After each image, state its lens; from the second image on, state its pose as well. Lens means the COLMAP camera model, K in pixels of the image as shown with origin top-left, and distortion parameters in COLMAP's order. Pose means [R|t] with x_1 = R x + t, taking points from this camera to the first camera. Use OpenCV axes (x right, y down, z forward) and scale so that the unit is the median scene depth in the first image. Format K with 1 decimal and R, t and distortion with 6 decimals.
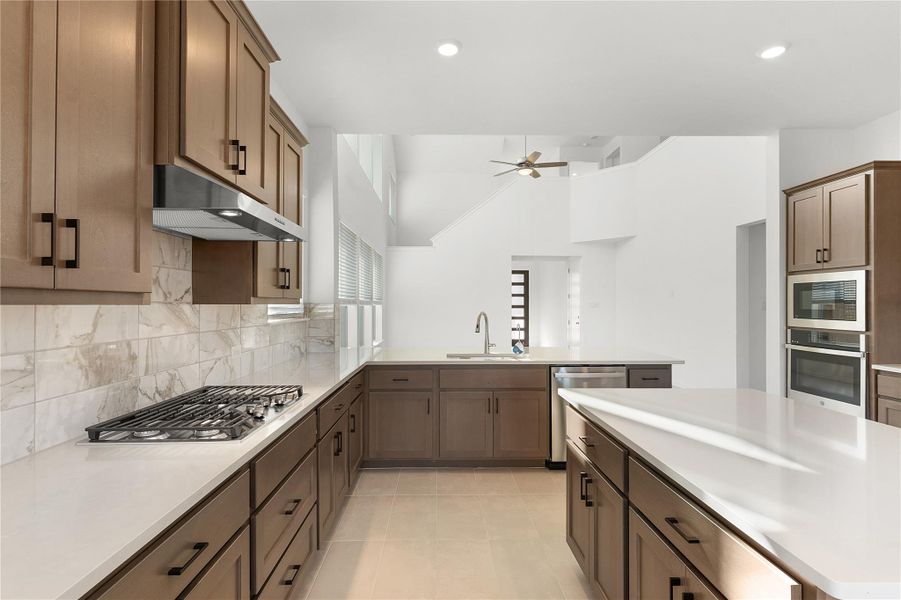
lens RADIAL K [[438.0, 0, 446.1], [0, 438.0, 302.9], [0, 0, 1]] dist [0.001668, 0.000835]
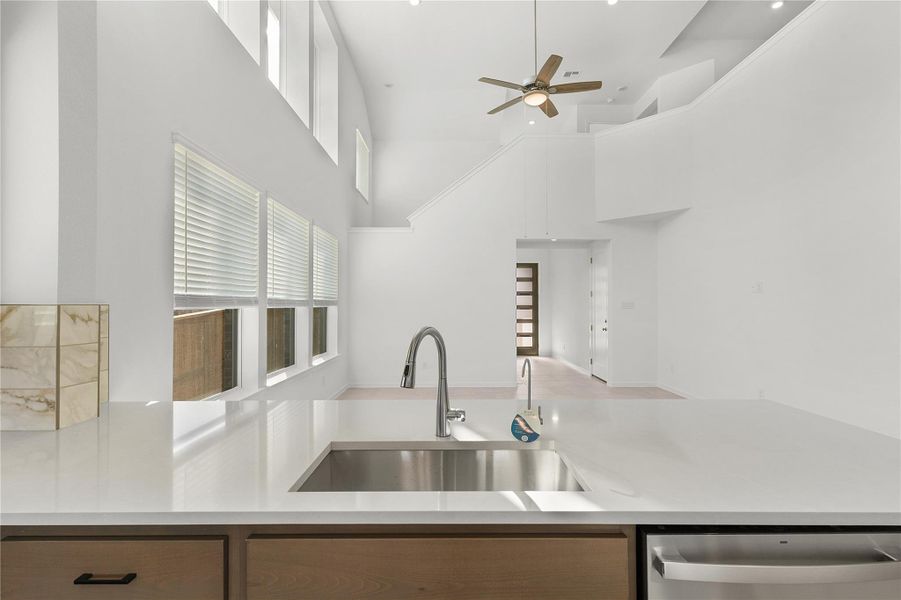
lens RADIAL K [[438.0, 0, 446.1], [0, 438.0, 302.9], [0, 0, 1]] dist [0.001668, 0.000835]
pose [[0.999880, -0.003360, -0.015121, 0.042882], [0.003360, 0.999994, -0.000014, 0.000114], [0.015121, -0.000037, 0.999886, 0.262234]]
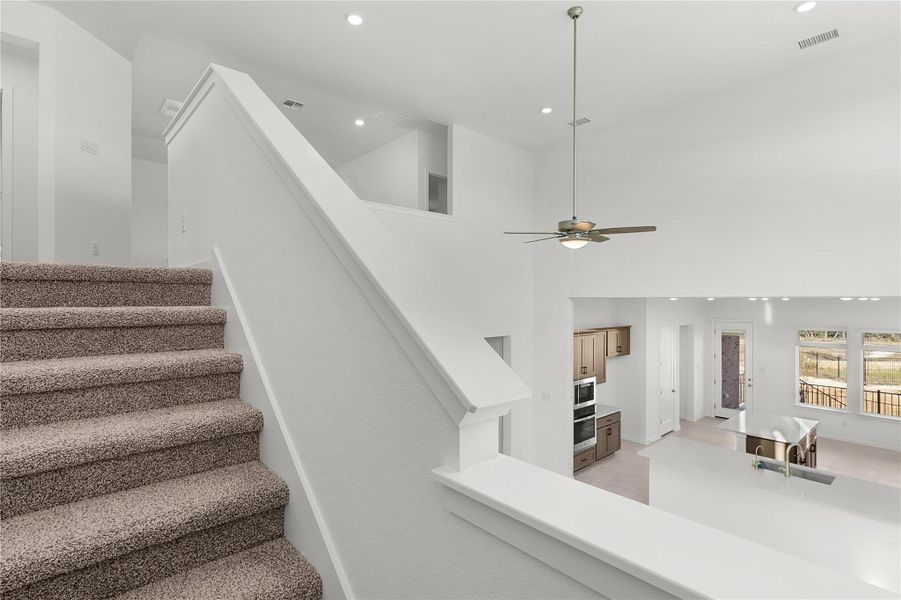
lens RADIAL K [[438.0, 0, 446.1], [0, 438.0, 302.9], [0, 0, 1]] dist [0.001668, 0.000835]
pose [[-0.652666, -0.016256, 0.757472, -0.094359], [-0.011387, 0.999867, 0.011647, -0.172088], [-0.757560, -0.001024, -0.652764, 1.110727]]
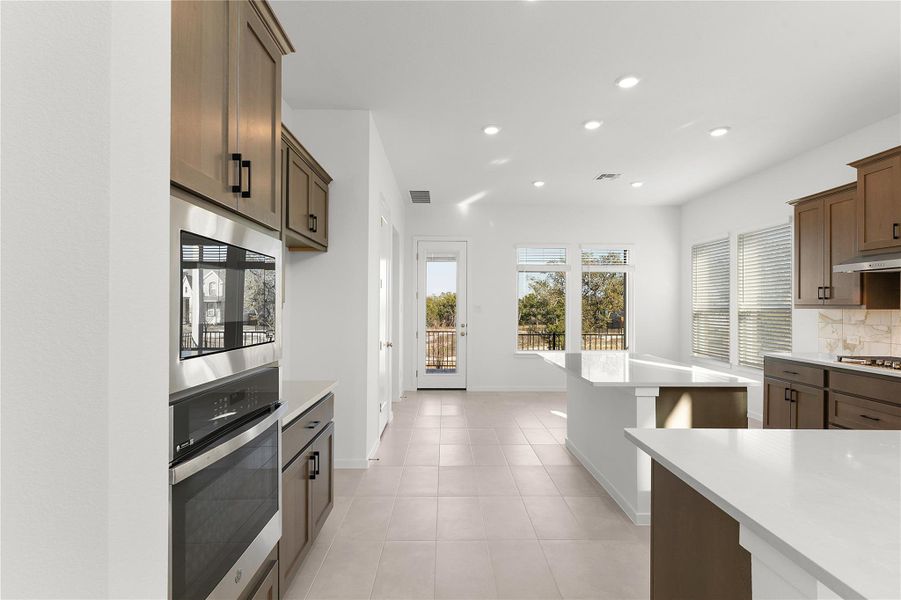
lens RADIAL K [[438.0, 0, 446.1], [0, 438.0, 302.9], [0, 0, 1]] dist [0.001668, 0.000835]
pose [[-0.999920, -0.000807, 0.012604, 0.271904], [-0.000954, 0.999932, -0.011637, 0.001608], [-0.012594, -0.011649, -0.999853, 0.543071]]
